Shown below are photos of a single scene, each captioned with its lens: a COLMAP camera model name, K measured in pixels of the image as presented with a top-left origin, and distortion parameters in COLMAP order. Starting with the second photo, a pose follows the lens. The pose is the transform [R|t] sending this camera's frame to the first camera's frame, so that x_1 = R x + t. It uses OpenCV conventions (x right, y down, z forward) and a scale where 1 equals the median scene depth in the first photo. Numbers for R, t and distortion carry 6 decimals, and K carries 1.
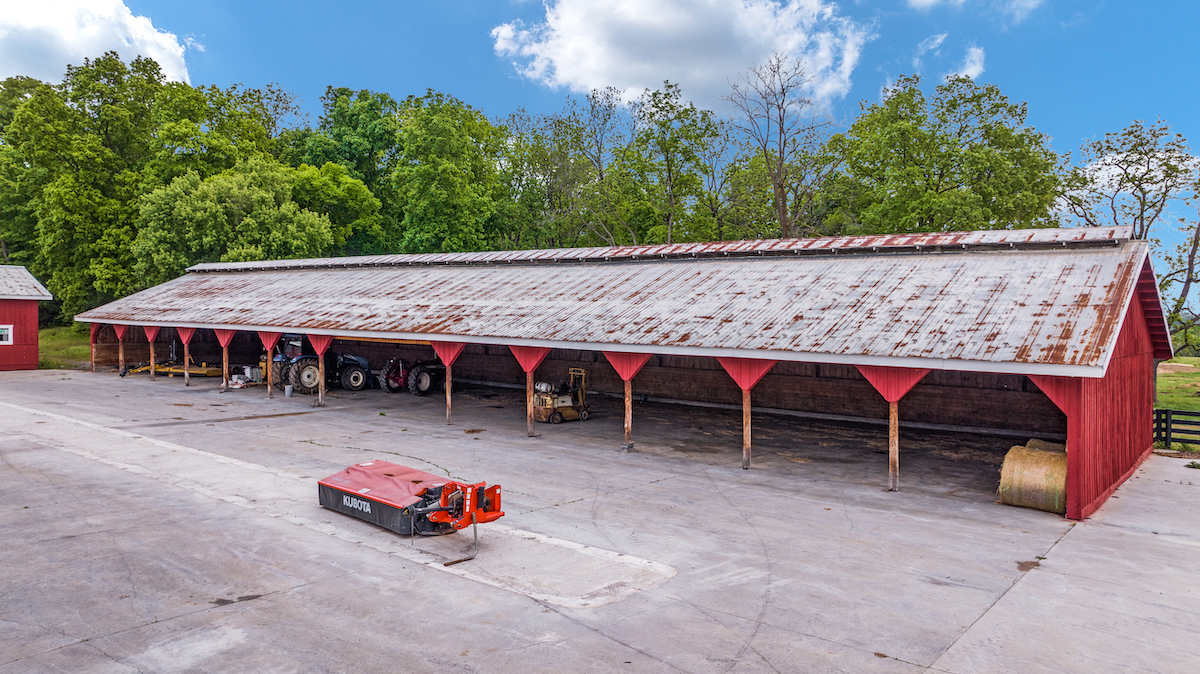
lens RADIAL K [[847.6, 0, 604.2], [0, 847.6, 333.0], [0, 0, 1]] dist [-0.050760, 0.064850]
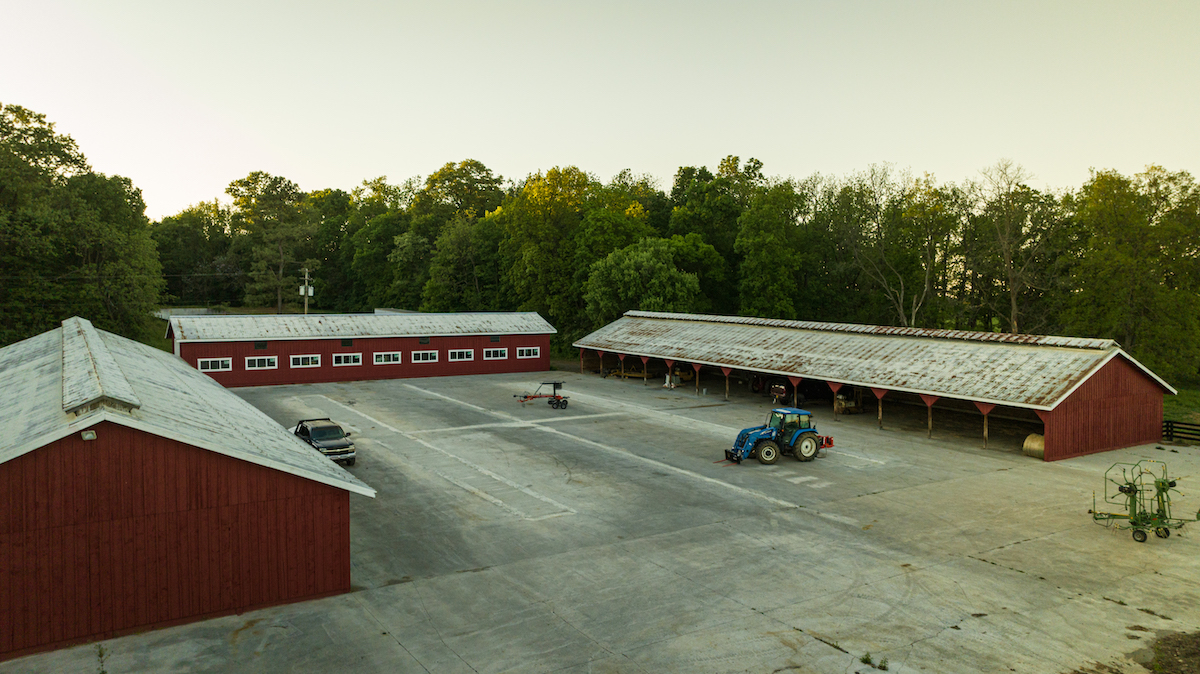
lens RADIAL K [[847.6, 0, 604.2], [0, 847.6, 333.0], [0, 0, 1]] dist [-0.050760, 0.064850]
pose [[0.947396, 0.011991, -0.319838, 0.041648], [-0.002234, 0.999521, 0.030854, -0.164770], [0.320055, -0.028516, 0.946970, -1.210278]]
